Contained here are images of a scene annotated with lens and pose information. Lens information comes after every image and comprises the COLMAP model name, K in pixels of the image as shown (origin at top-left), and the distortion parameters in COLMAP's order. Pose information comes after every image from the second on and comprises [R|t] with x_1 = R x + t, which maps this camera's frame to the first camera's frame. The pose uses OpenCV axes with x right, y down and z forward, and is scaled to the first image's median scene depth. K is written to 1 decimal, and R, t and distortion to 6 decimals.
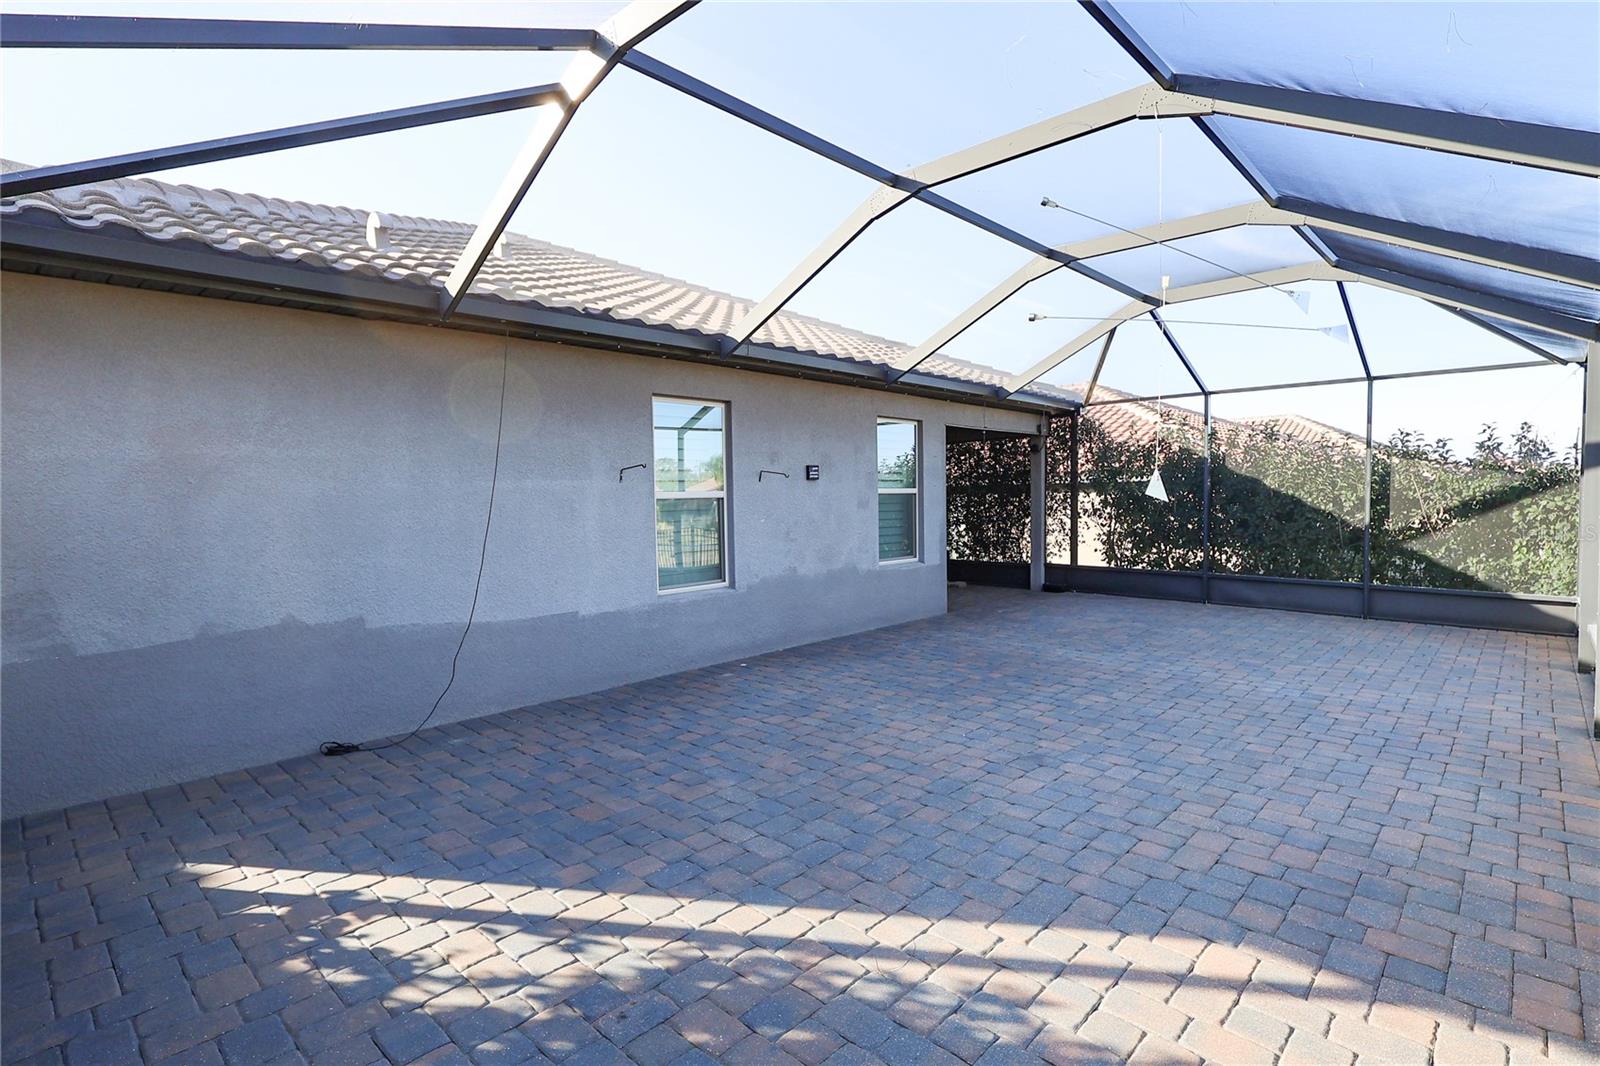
lens RADIAL K [[783.3, 0, 798.5], [0, 783.3, 541.2], [0, 0, 1]] dist [-0.007274, -0.000862]
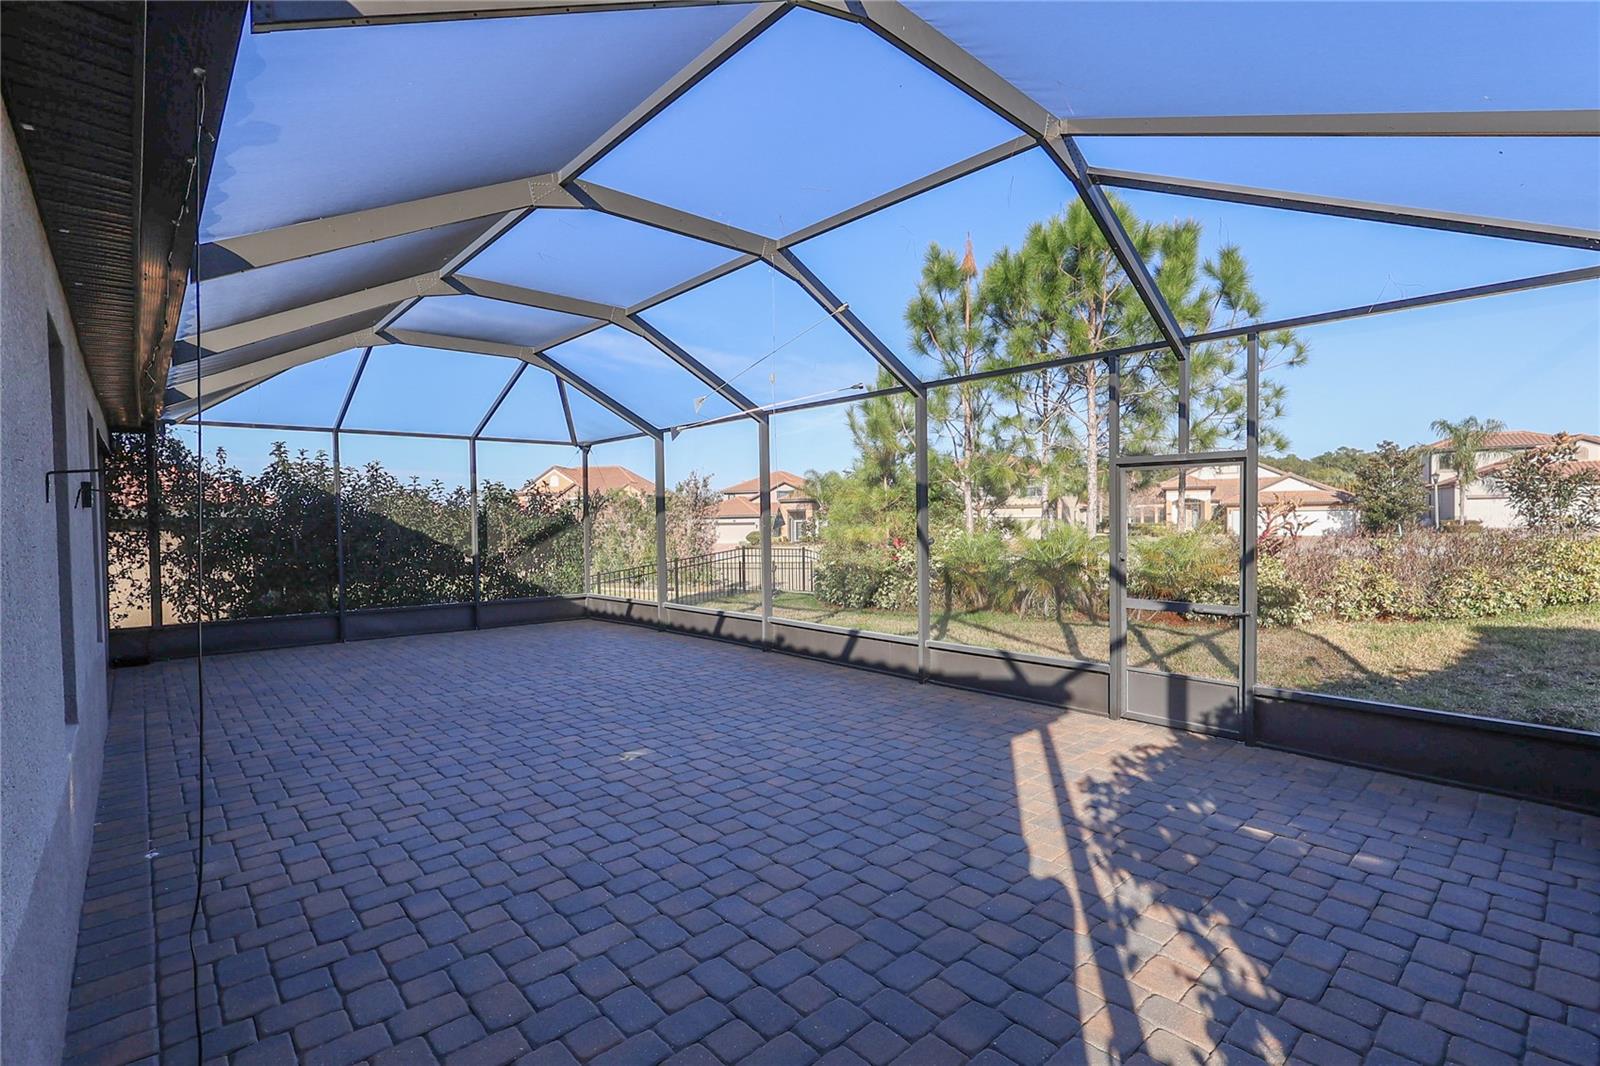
lens RADIAL K [[733.3, 0, 797.2], [0, 733.3, 530.6], [0, 0, 1]] dist [-0.005944, 0.000212]
pose [[0.077701, -0.006085, 0.996958, -1.103690], [0.072508, 0.997368, 0.000437, -0.061468], [-0.994337, 0.072253, 0.077938, 1.076312]]
